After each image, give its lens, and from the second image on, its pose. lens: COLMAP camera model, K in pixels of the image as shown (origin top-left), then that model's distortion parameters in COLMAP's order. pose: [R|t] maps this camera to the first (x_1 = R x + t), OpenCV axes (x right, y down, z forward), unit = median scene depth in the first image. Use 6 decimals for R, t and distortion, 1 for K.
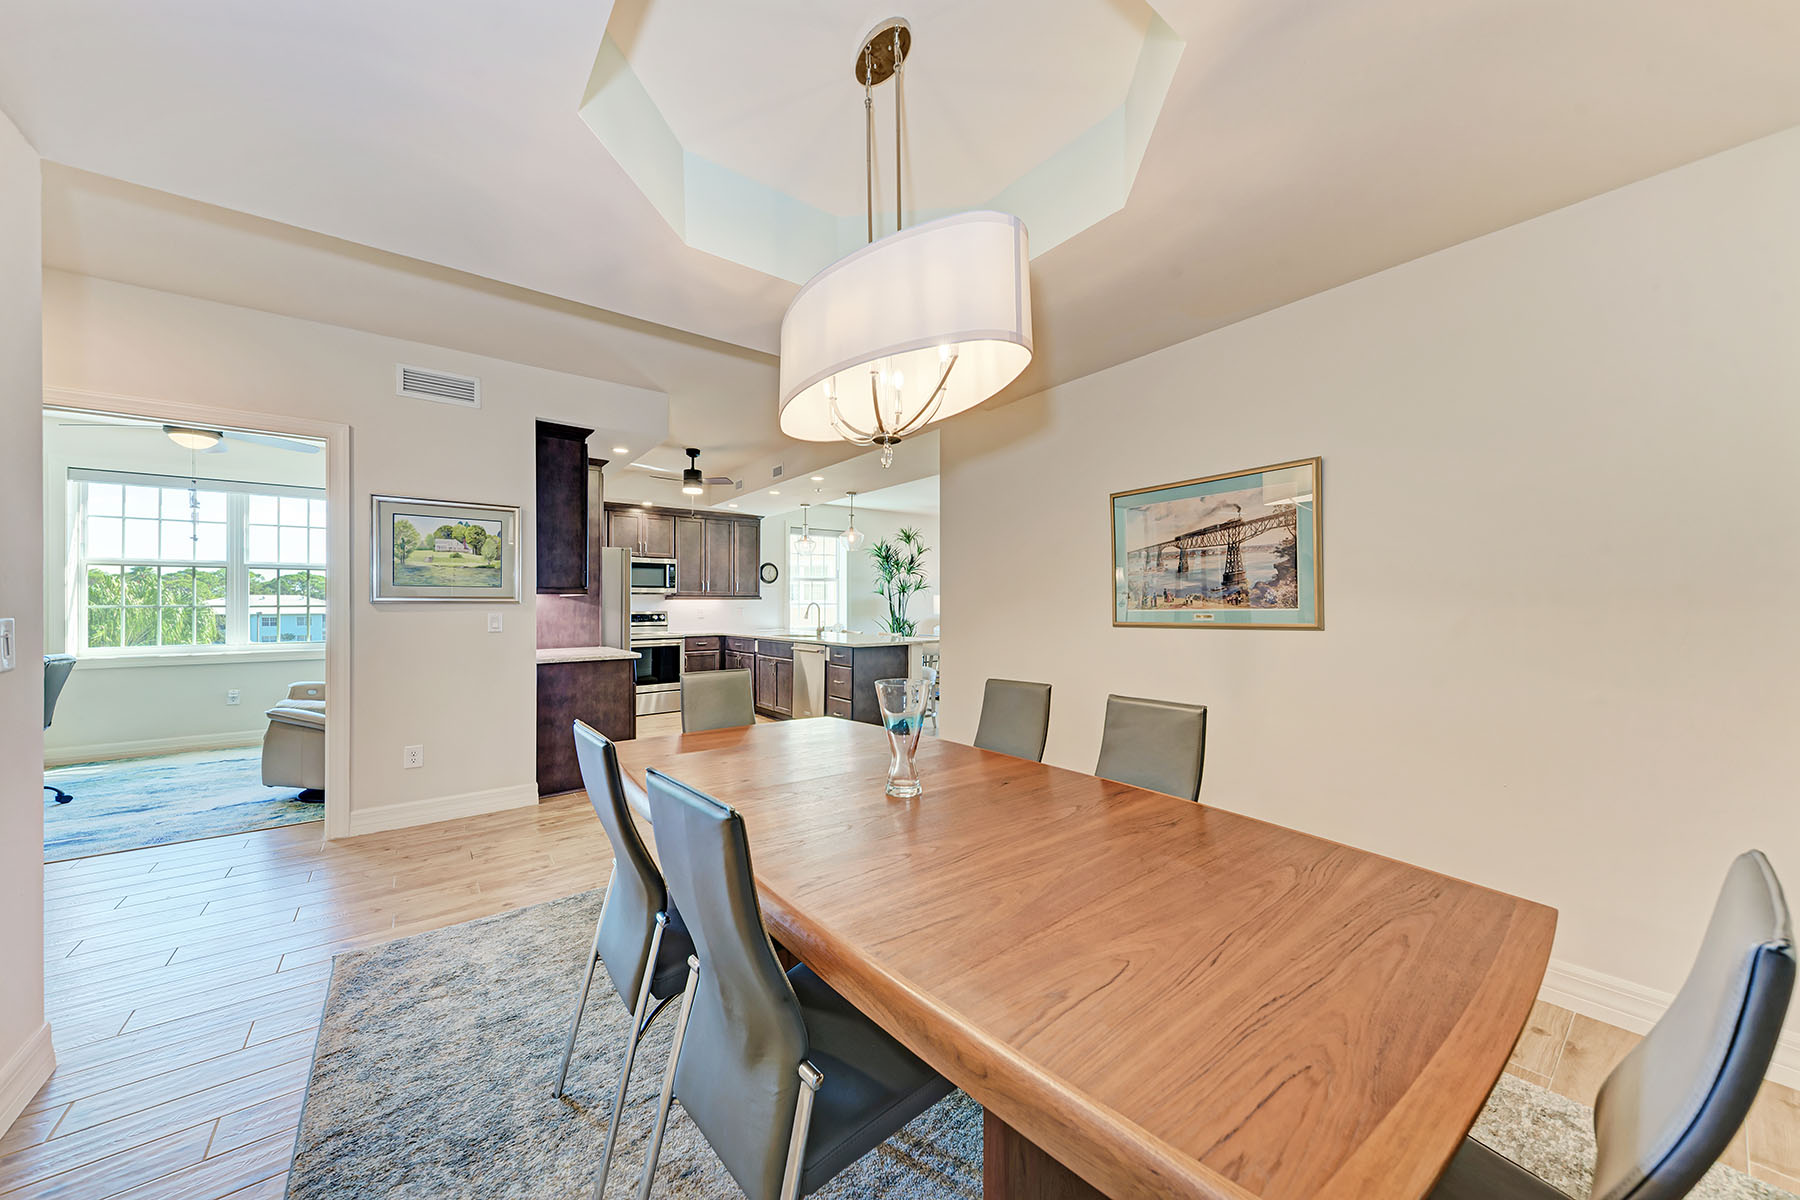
lens RADIAL K [[614.9, 0, 888.3], [0, 614.9, 606.0], [0, 0, 1]] dist [0.007092, -0.001075]
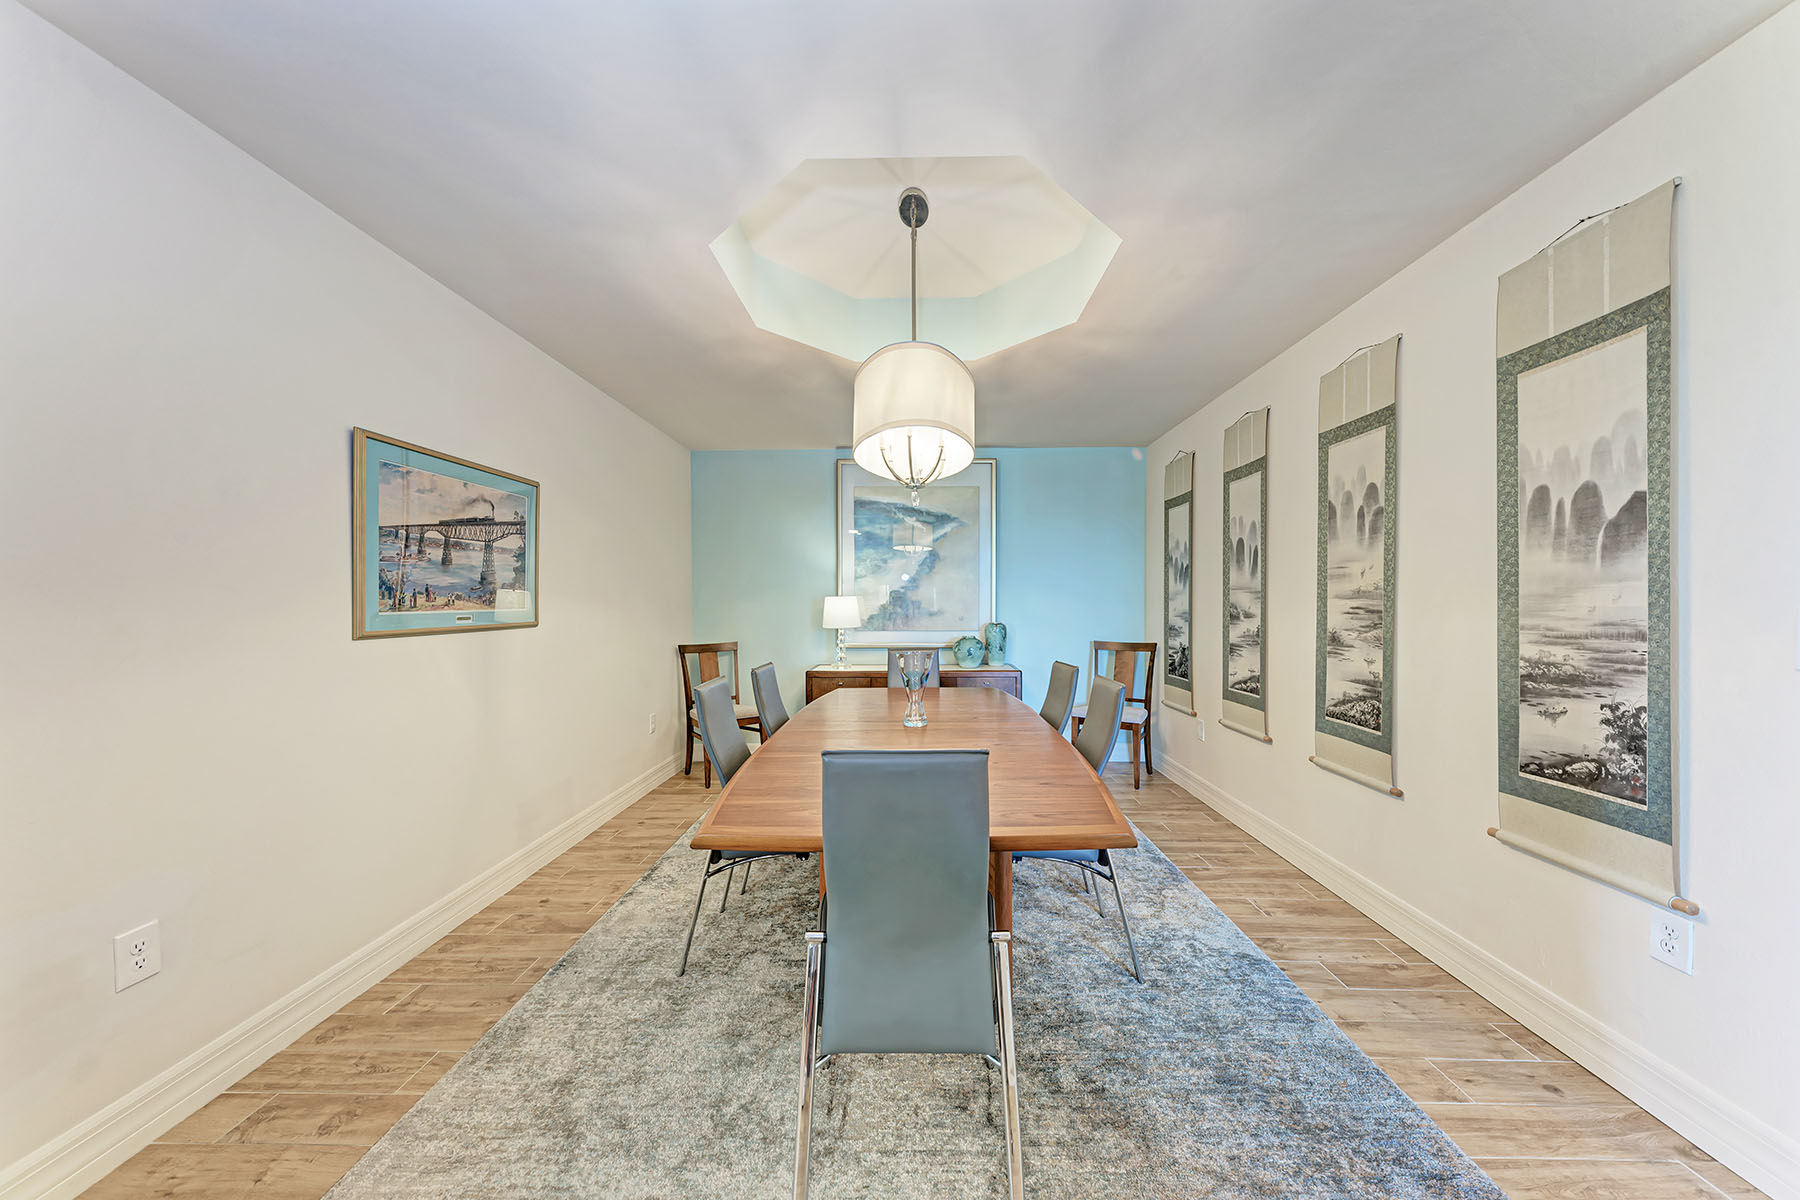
lens RADIAL K [[614.9, 0, 894.4], [0, 614.9, 601.4], [0, 0, 1]] dist [0.007092, -0.001075]
pose [[-0.766812, 0.009720, 0.641799, -0.520949], [0.004363, 0.999941, -0.009930, 0.003959], [-0.641857, -0.004815, -0.766809, 1.280342]]
